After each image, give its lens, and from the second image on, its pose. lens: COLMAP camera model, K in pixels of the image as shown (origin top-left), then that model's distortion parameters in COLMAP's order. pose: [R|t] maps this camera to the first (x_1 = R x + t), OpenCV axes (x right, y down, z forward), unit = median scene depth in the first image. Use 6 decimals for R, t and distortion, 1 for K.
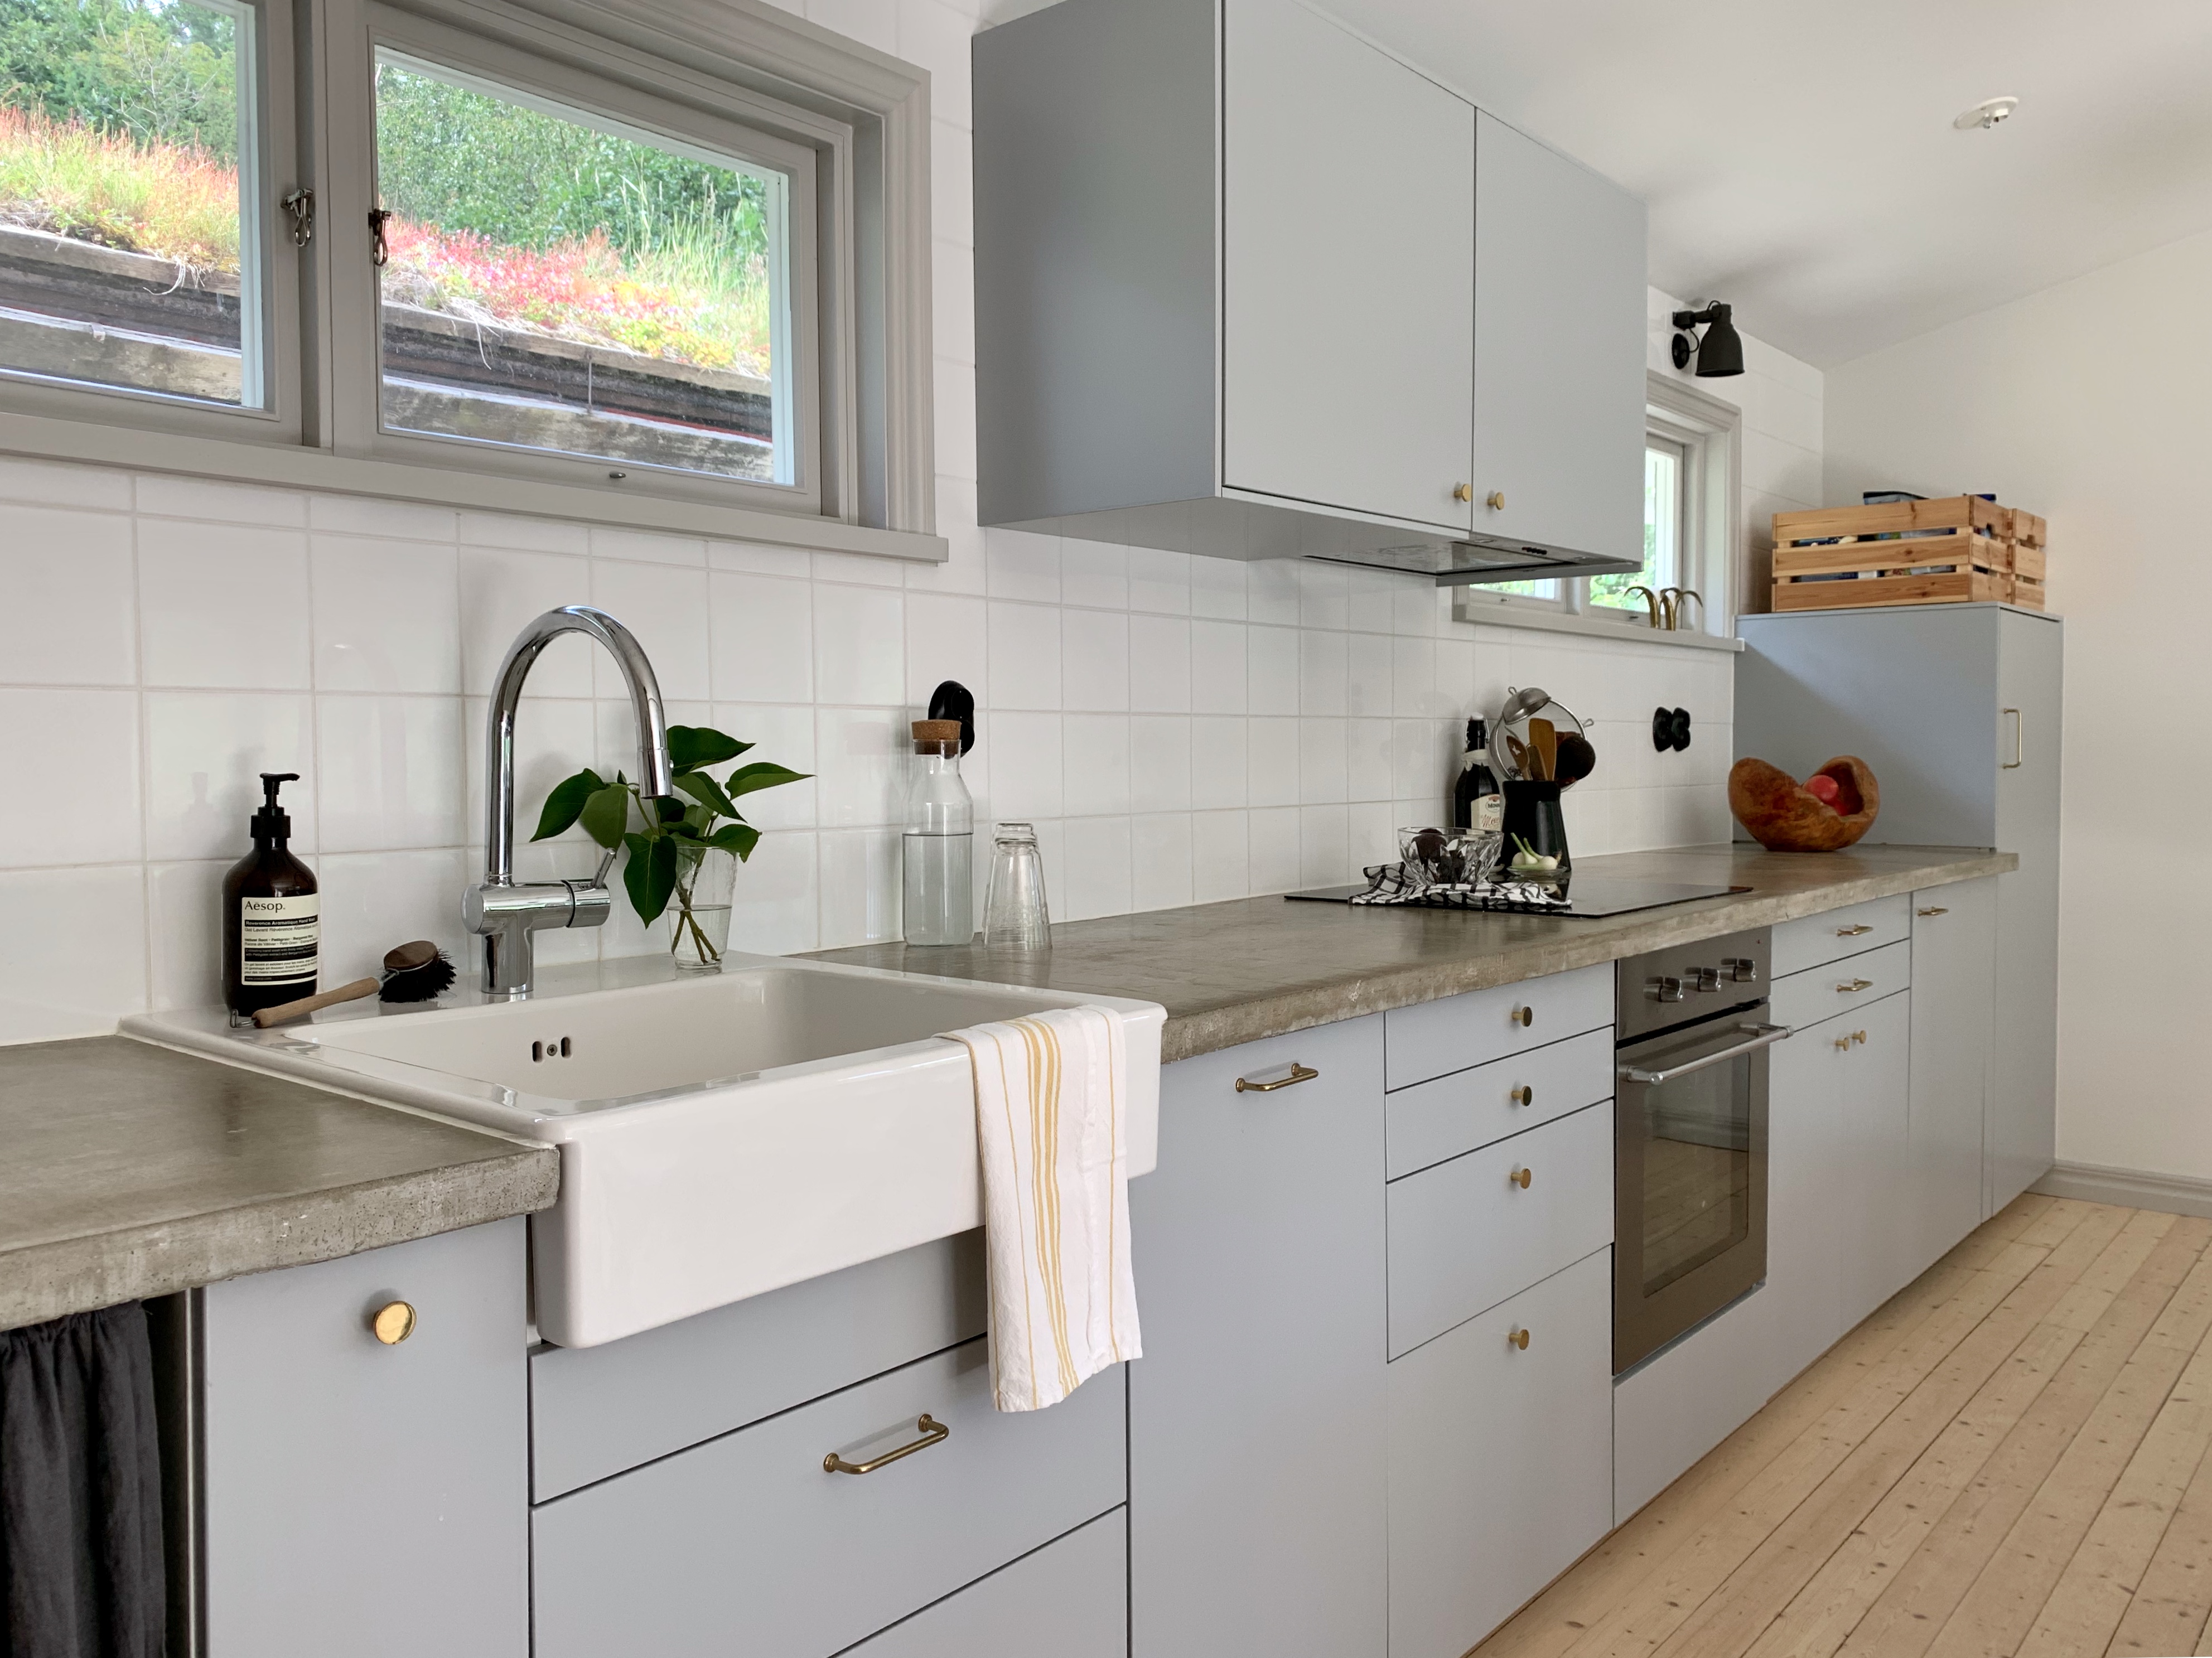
lens RADIAL K [[1701.5, 0, 1096.1], [0, 1701.5, 826.9], [0, 0, 1]] dist [0.007111, 0.003116]
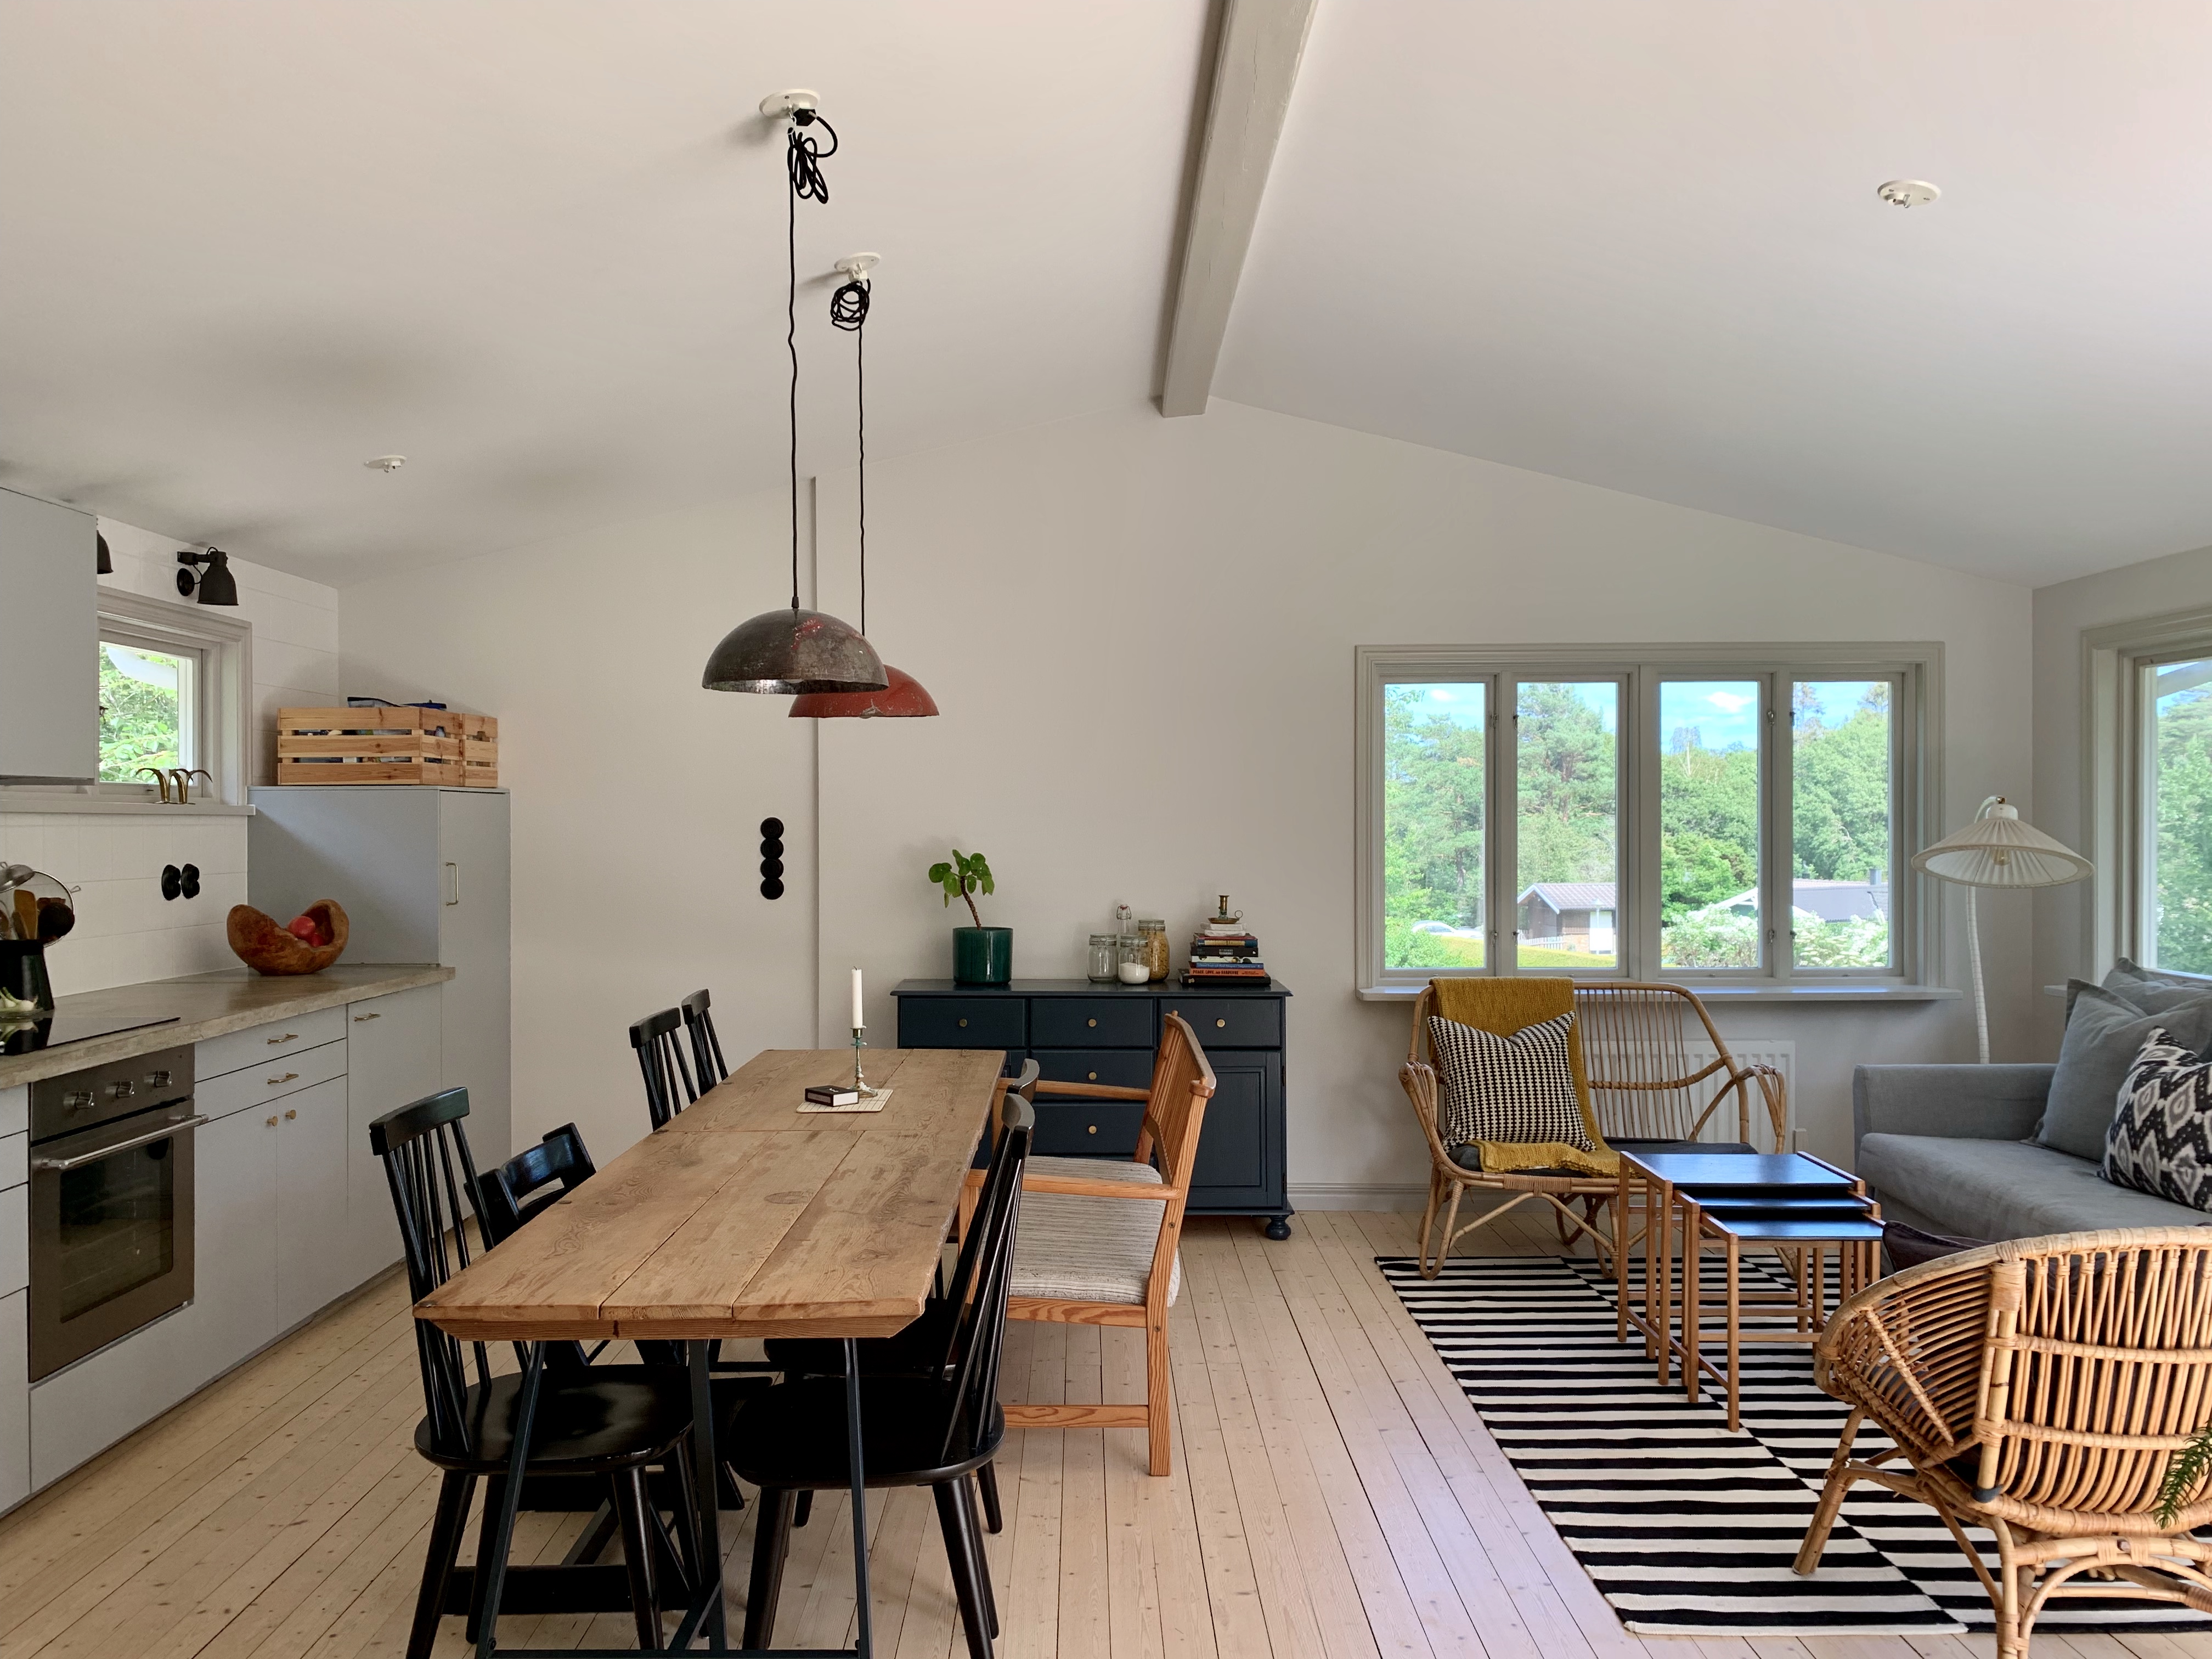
lens RADIAL K [[1701.6, 0, 1096.1], [0, 1701.6, 827.4], [0, 0, 1]] dist [0.007111, 0.003116]
pose [[0.759726, 0.000744, 0.650243, 0.035141], [0.026771, 0.999116, -0.032422, -0.040677], [-0.649692, 0.042040, 0.759034, -0.414380]]
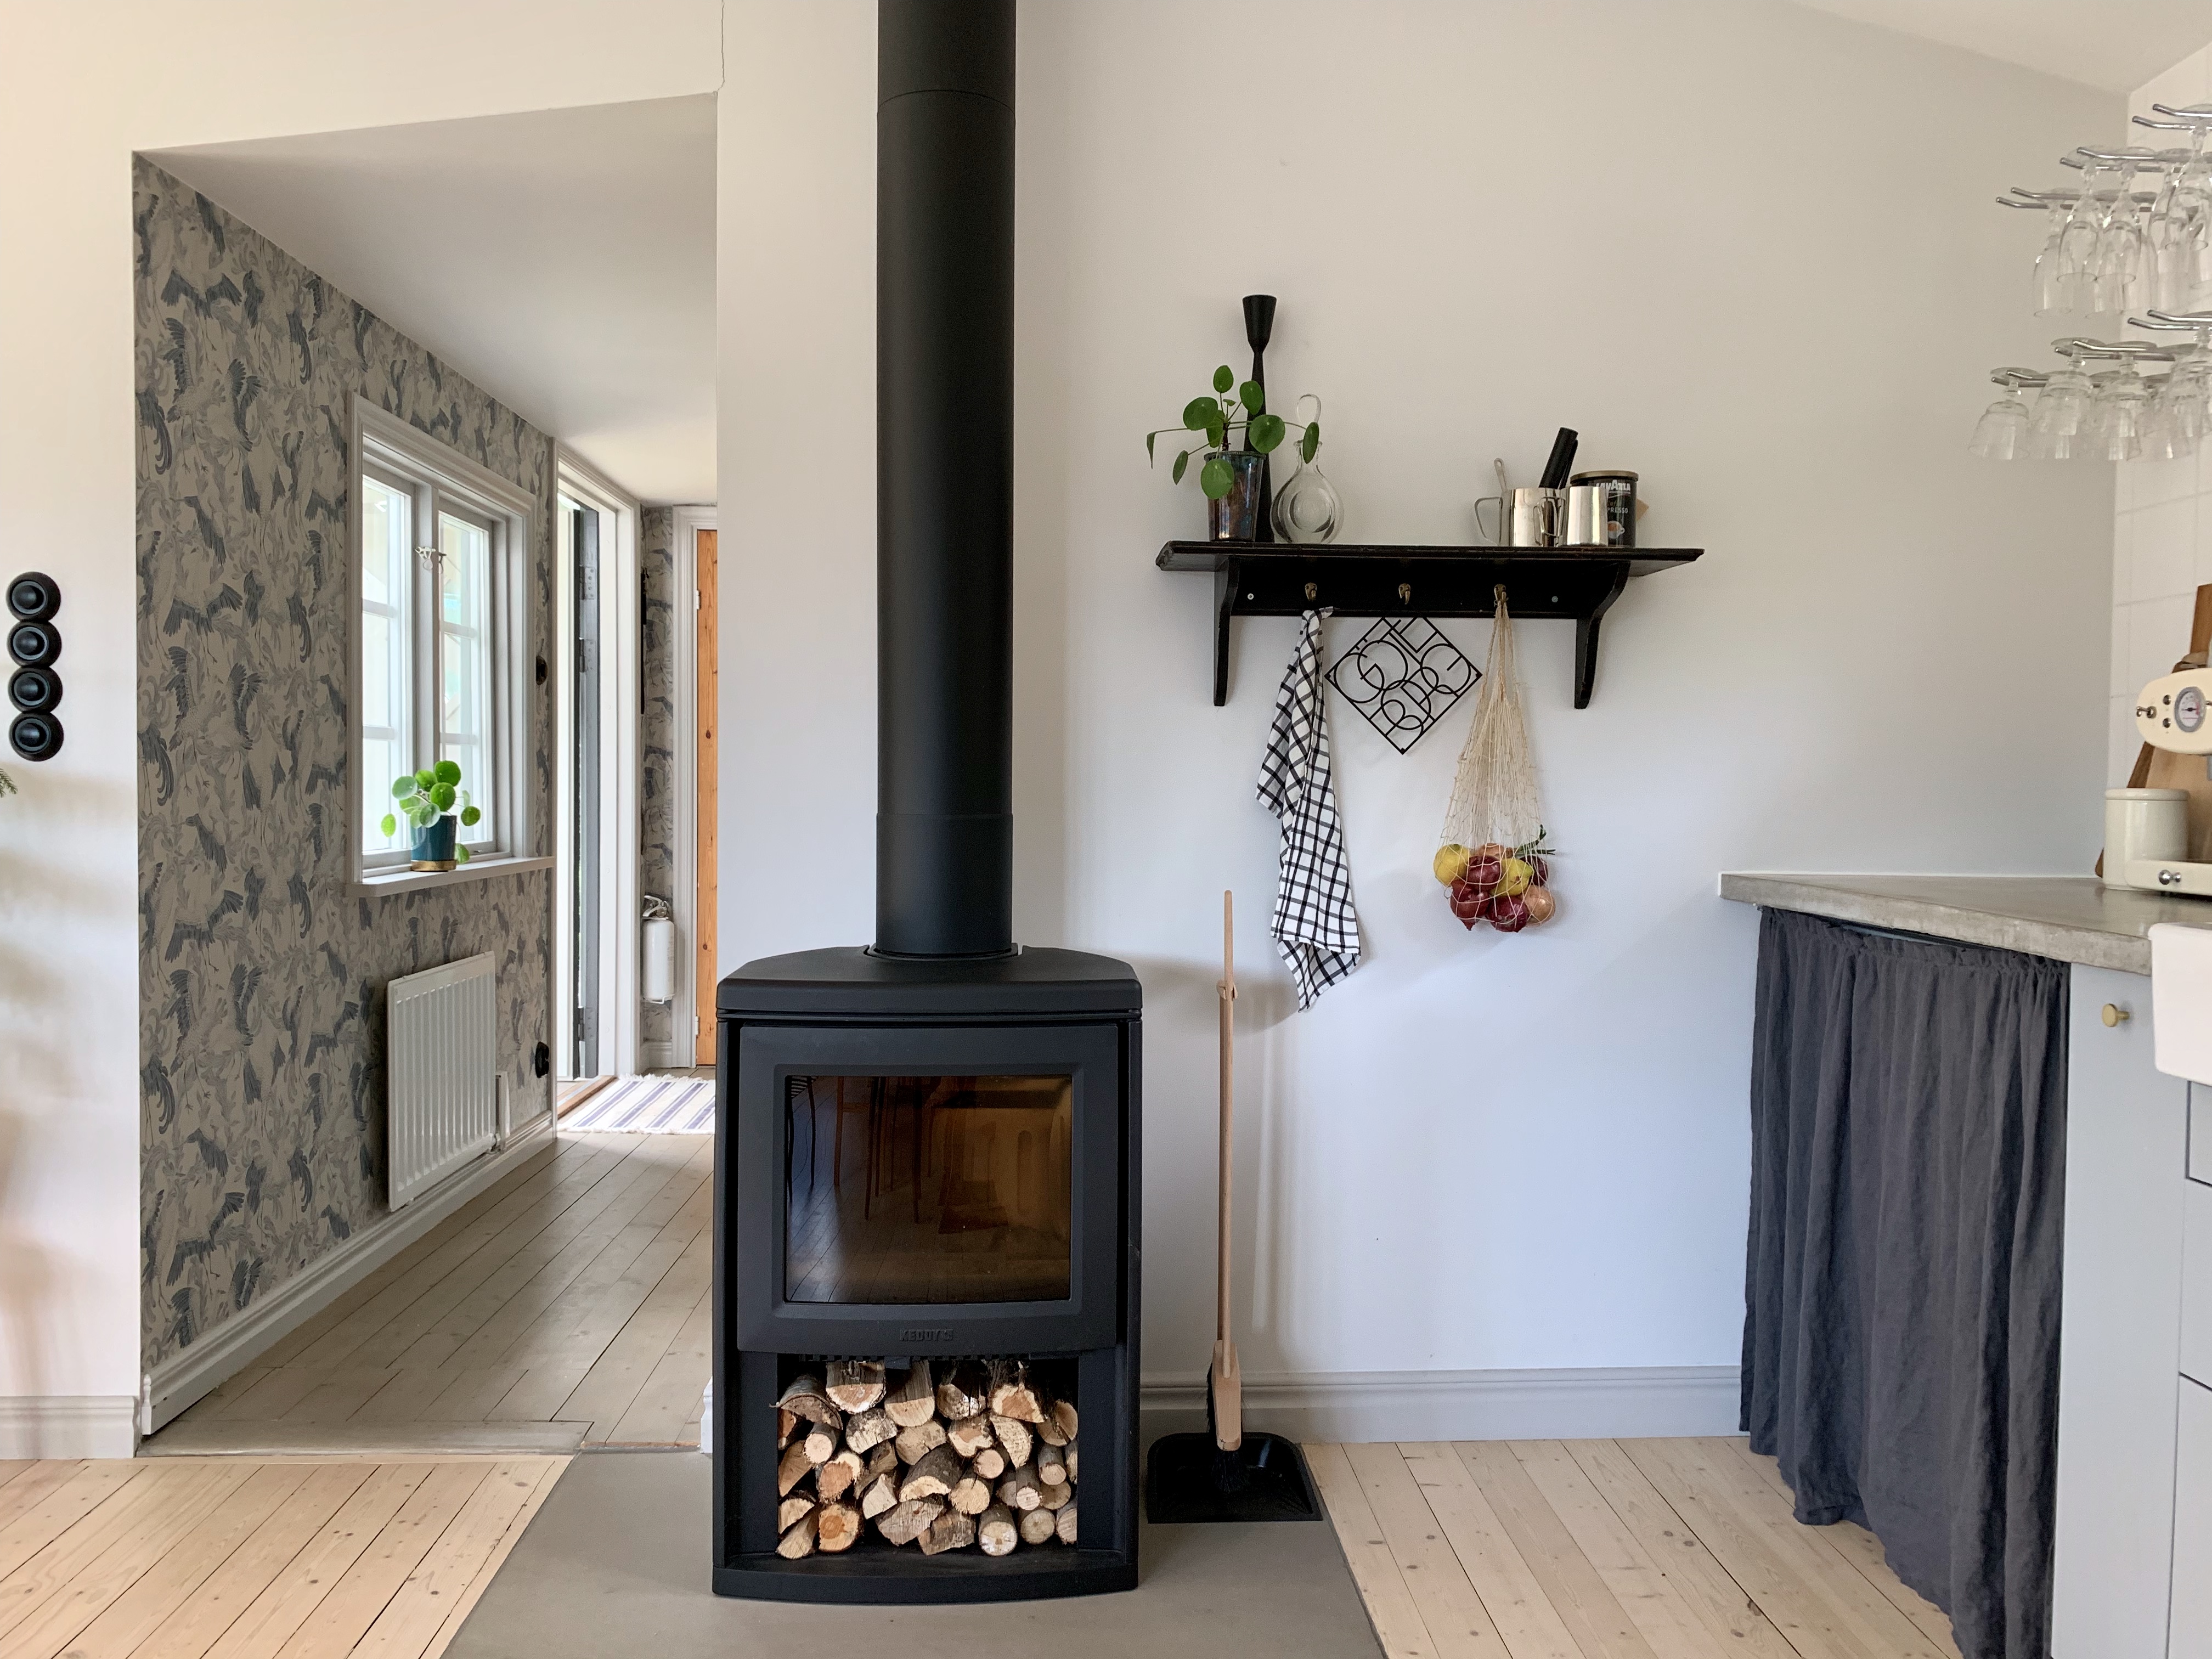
lens RADIAL K [[1701.6, 0, 1096.1], [0, 1701.6, 827.4], [0, 0, 1]] dist [0.007111, 0.003116]
pose [[-0.737986, 0.023752, -0.674398, 0.424254], [-0.030988, 0.997133, 0.069028, -0.001475], [0.674105, 0.071840, -0.735134, 0.412313]]
